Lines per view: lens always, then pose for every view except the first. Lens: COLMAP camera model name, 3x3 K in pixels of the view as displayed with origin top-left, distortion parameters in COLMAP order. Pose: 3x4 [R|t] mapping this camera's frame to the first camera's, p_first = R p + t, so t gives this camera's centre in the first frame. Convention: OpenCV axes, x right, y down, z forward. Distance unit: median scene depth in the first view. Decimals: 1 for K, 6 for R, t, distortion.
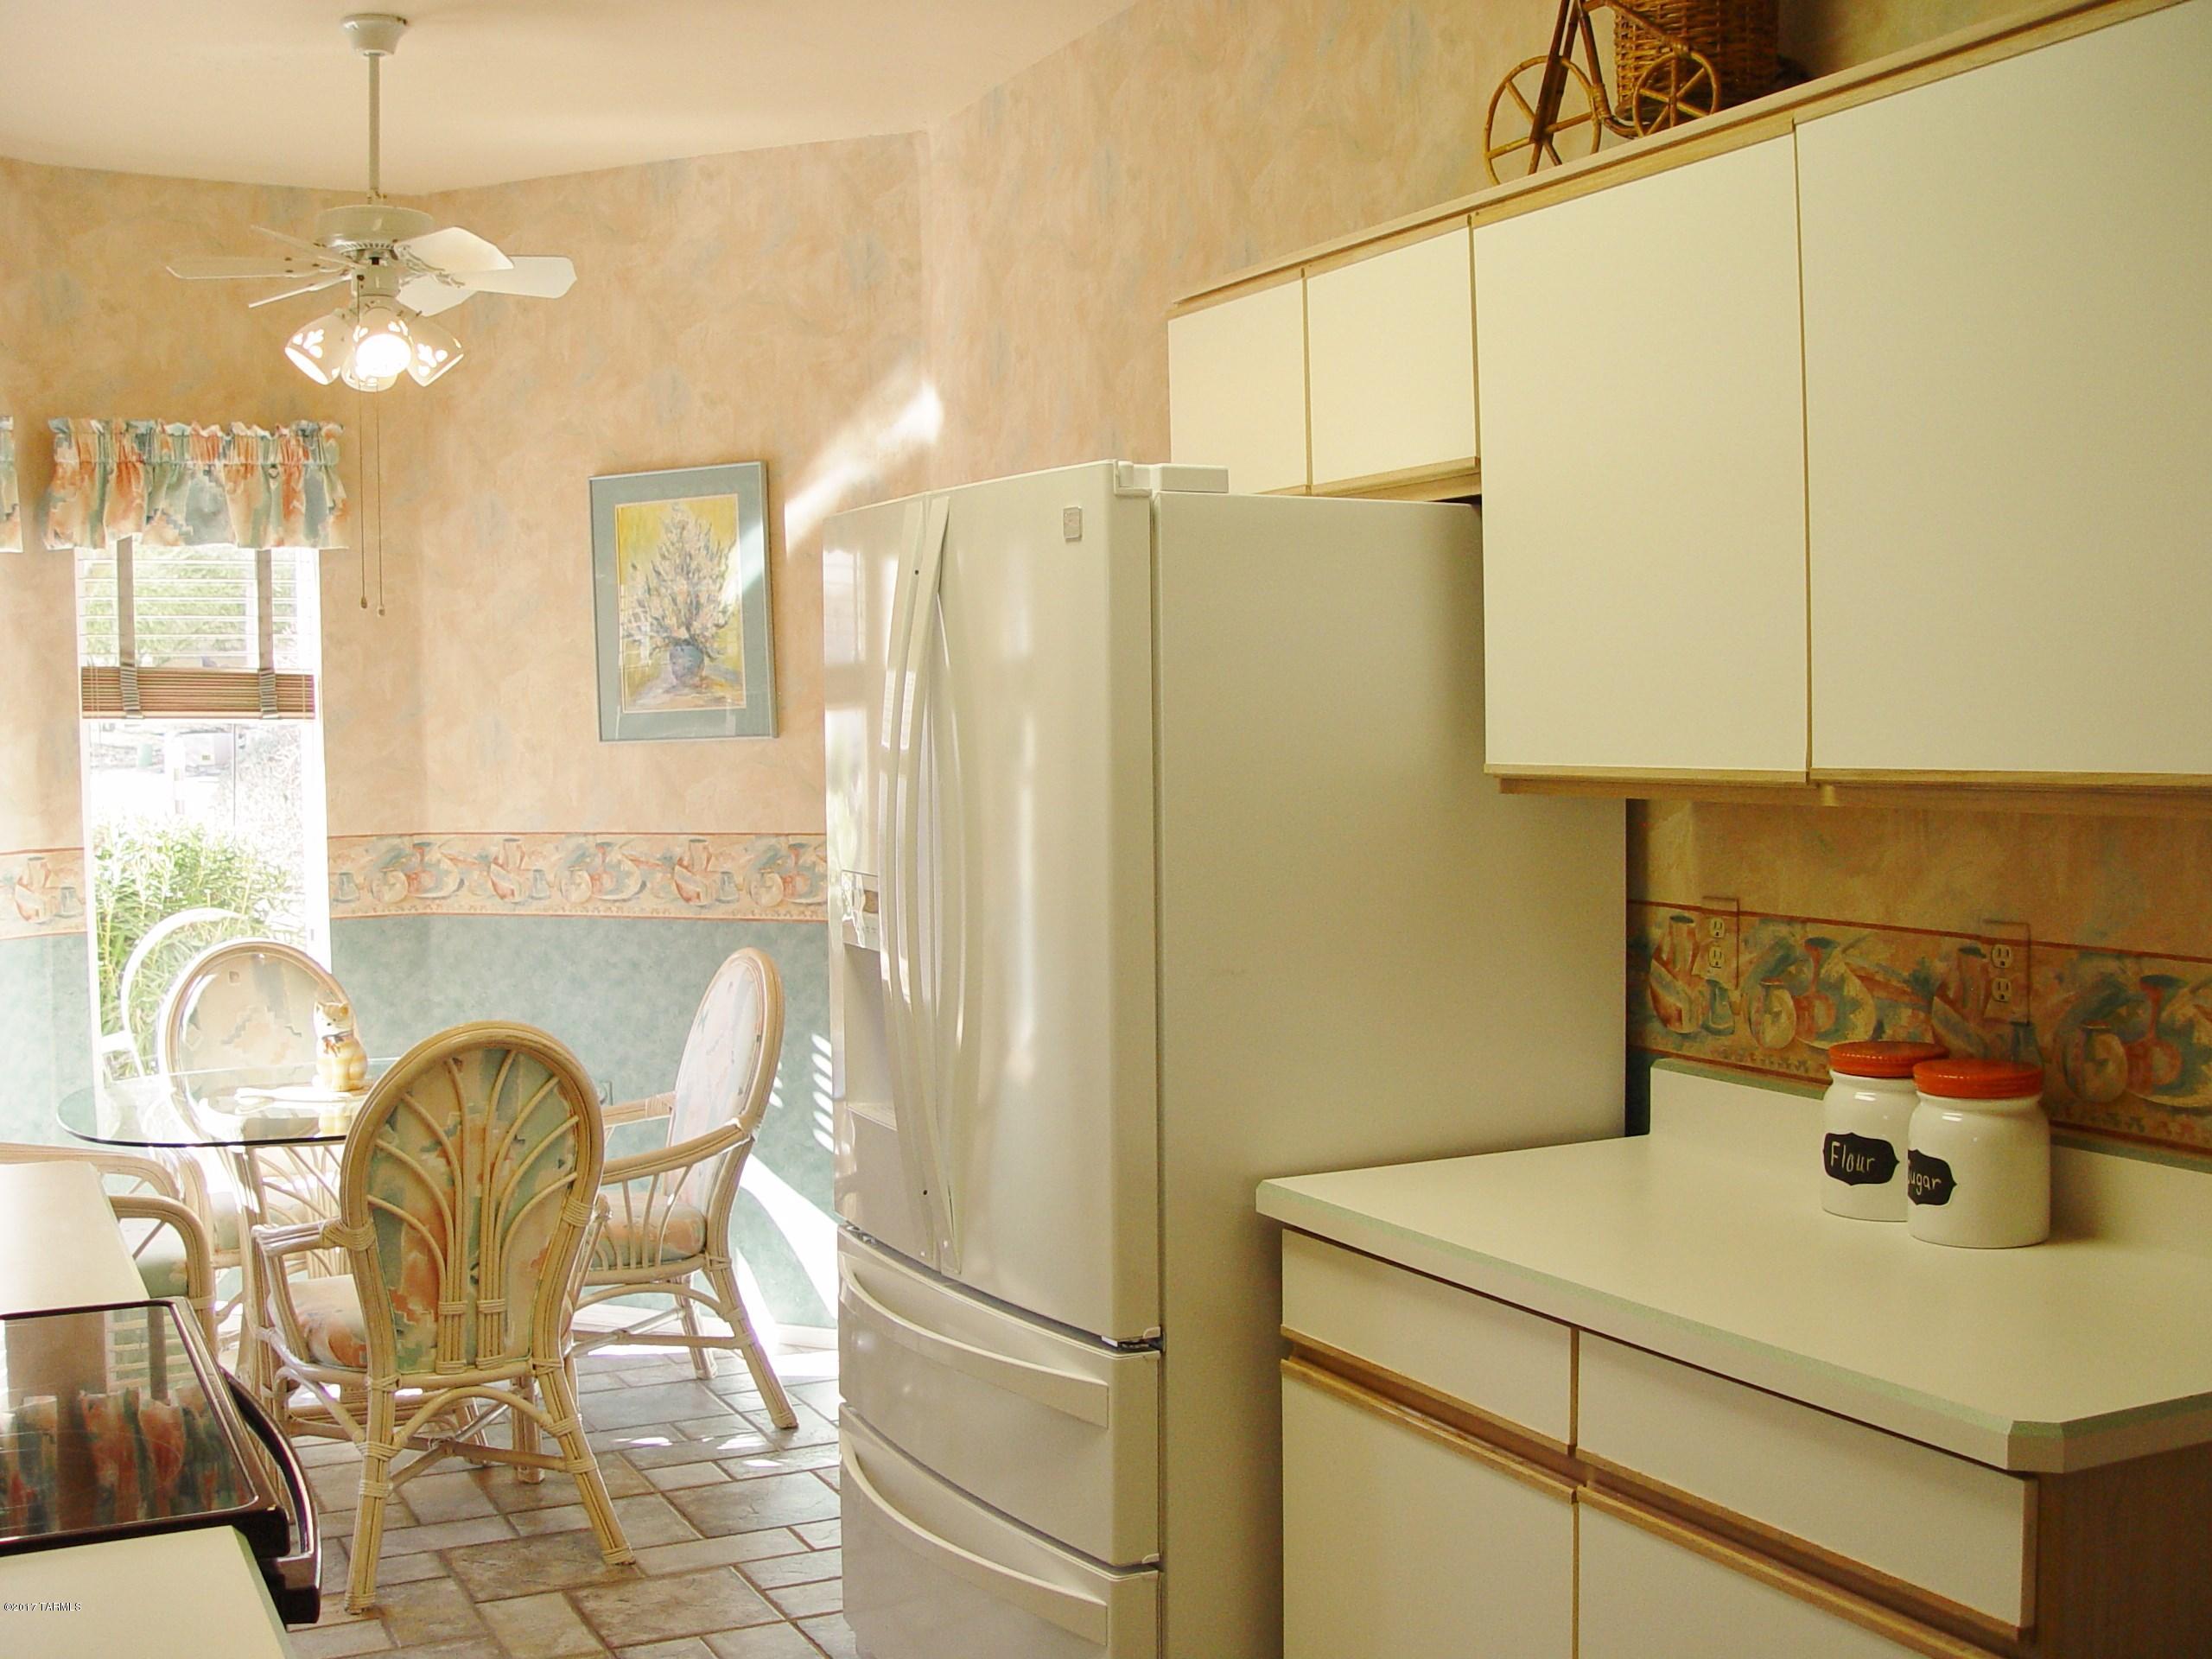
lens RADIAL K [[2483.1, 0, 1106.0], [0, 2483.1, 829.5], [0, 0, 1]] dist [-0.219448, 0.282242]
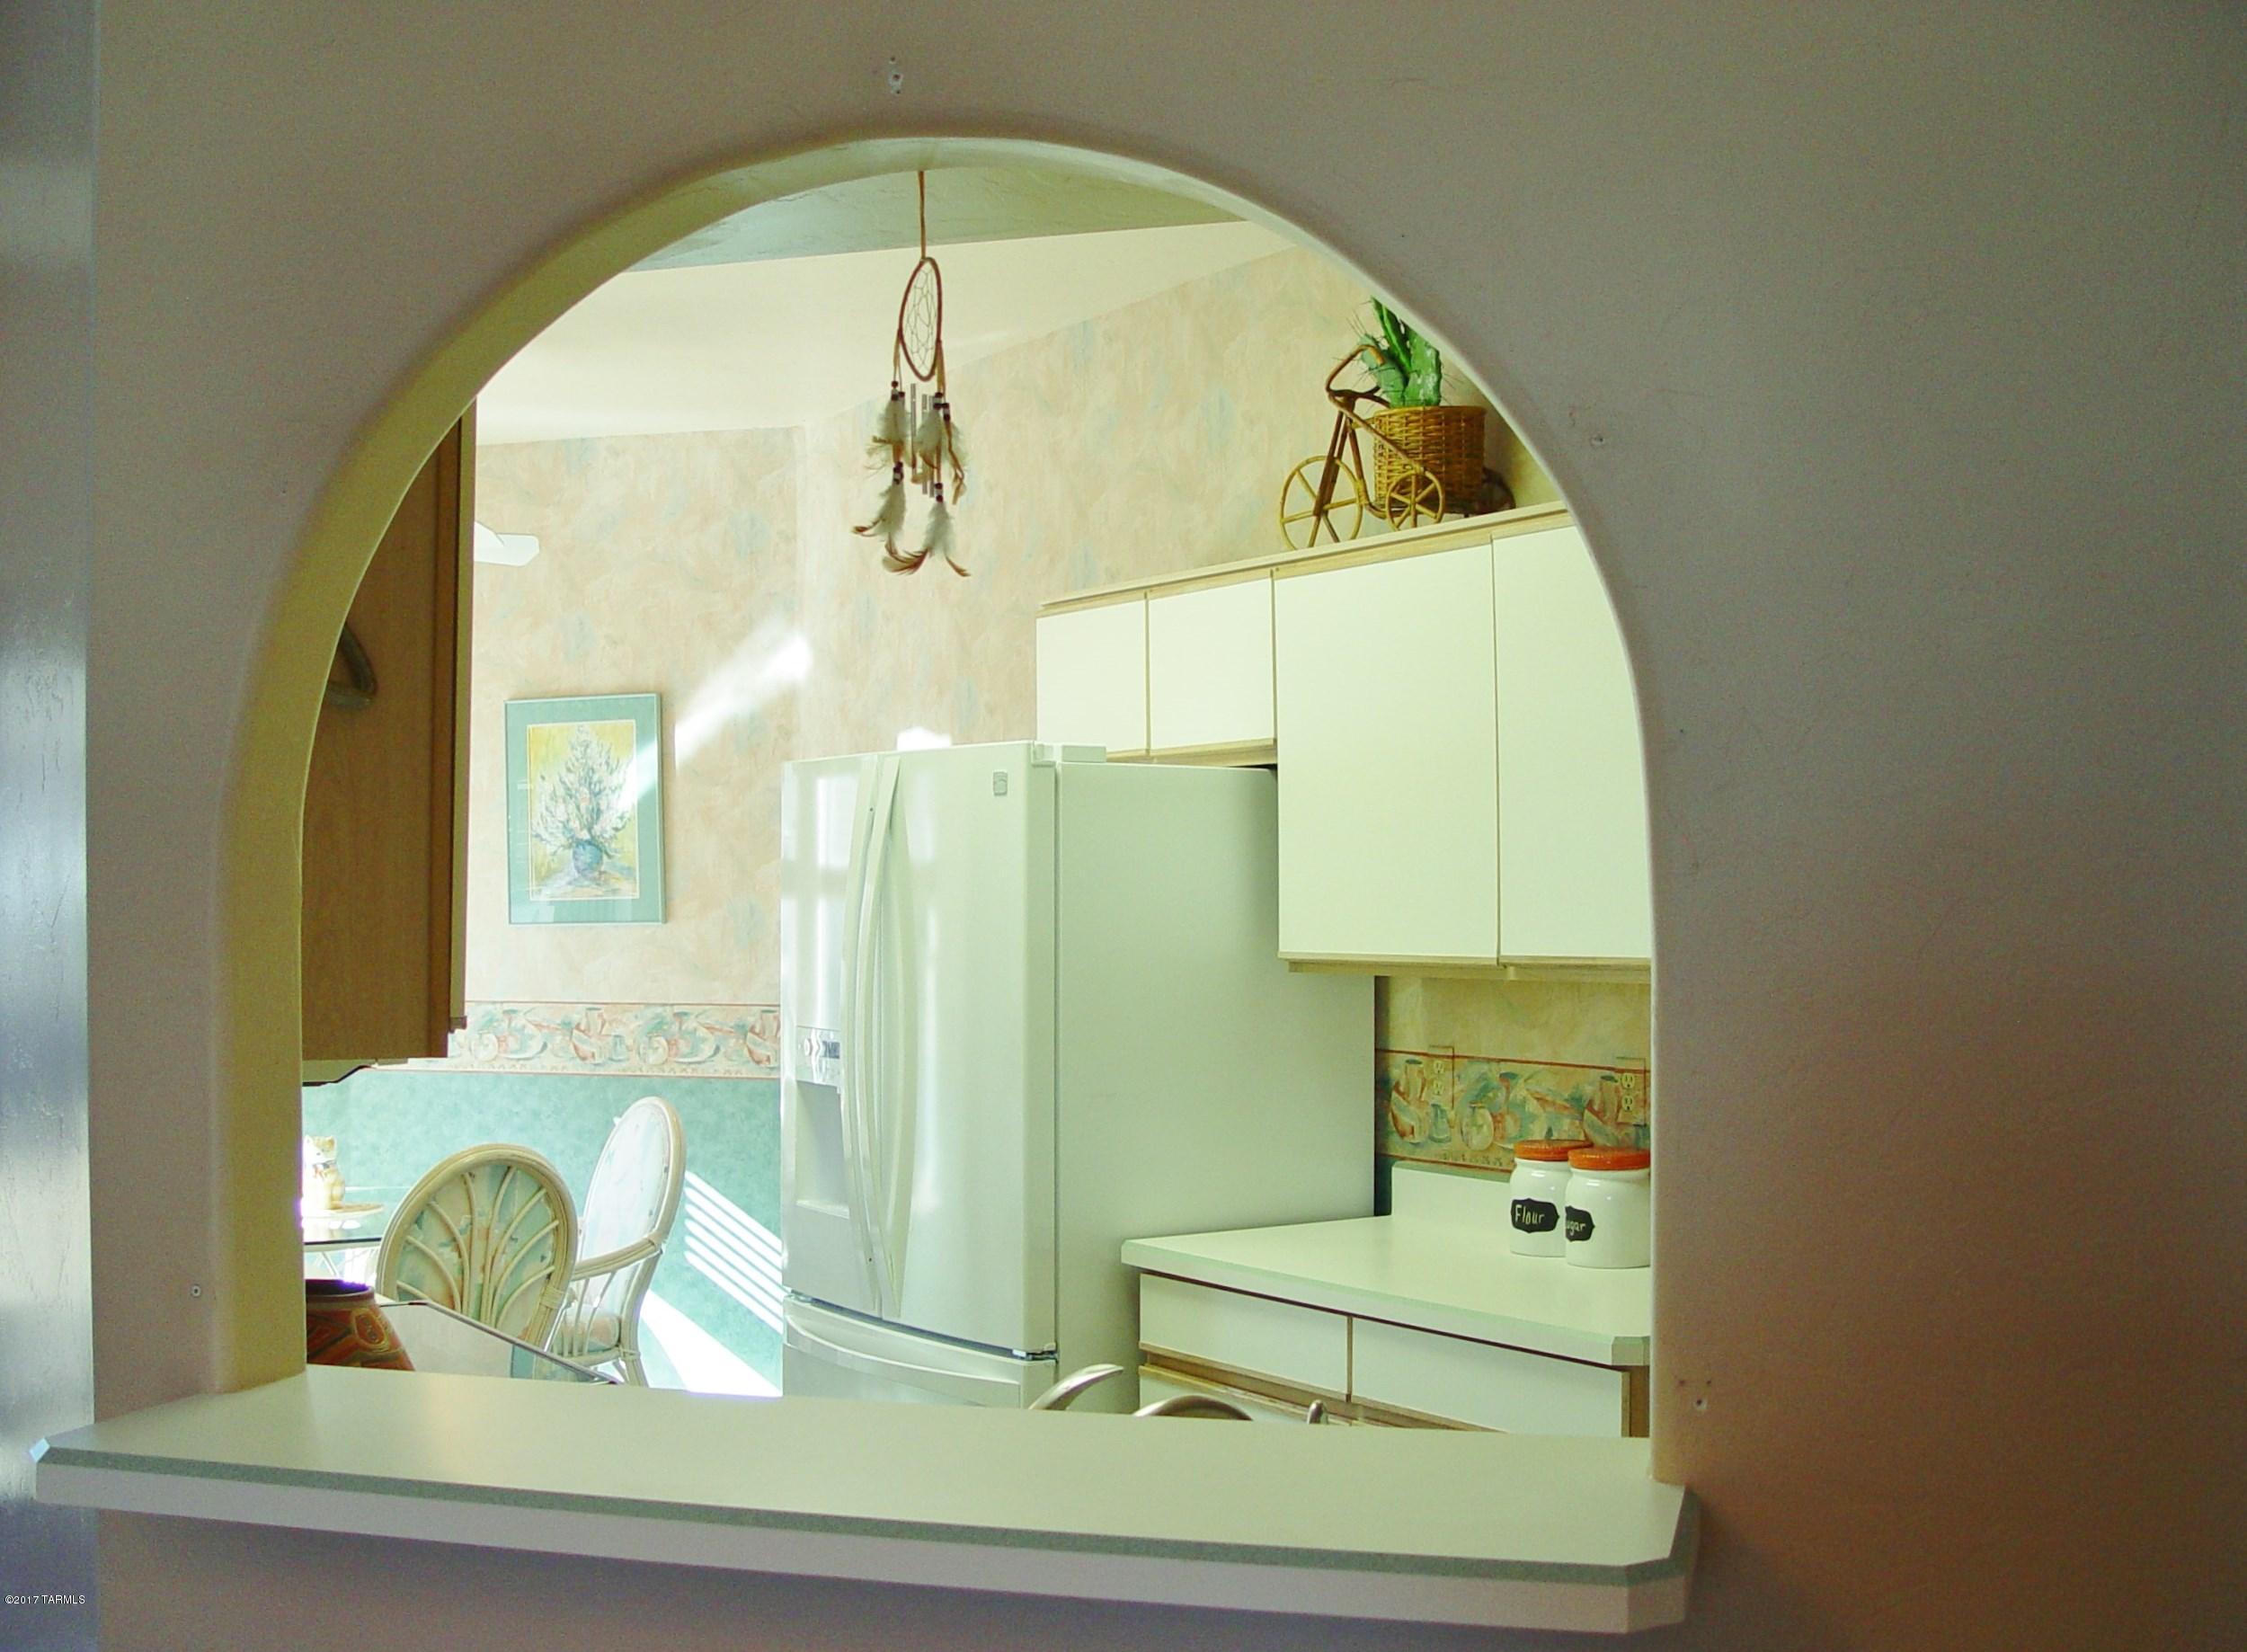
lens RADIAL K [[2531.8, 0, 1123.5], [0, 2531.8, 826.0], [0, 0, 1]] dist [-0.173968, 0.000334]
pose [[0.992581, 0.015283, 0.120621, -0.107938], [-0.006153, 0.997111, -0.075712, 0.011991], [-0.121429, 0.074408, 0.989807, -0.425102]]
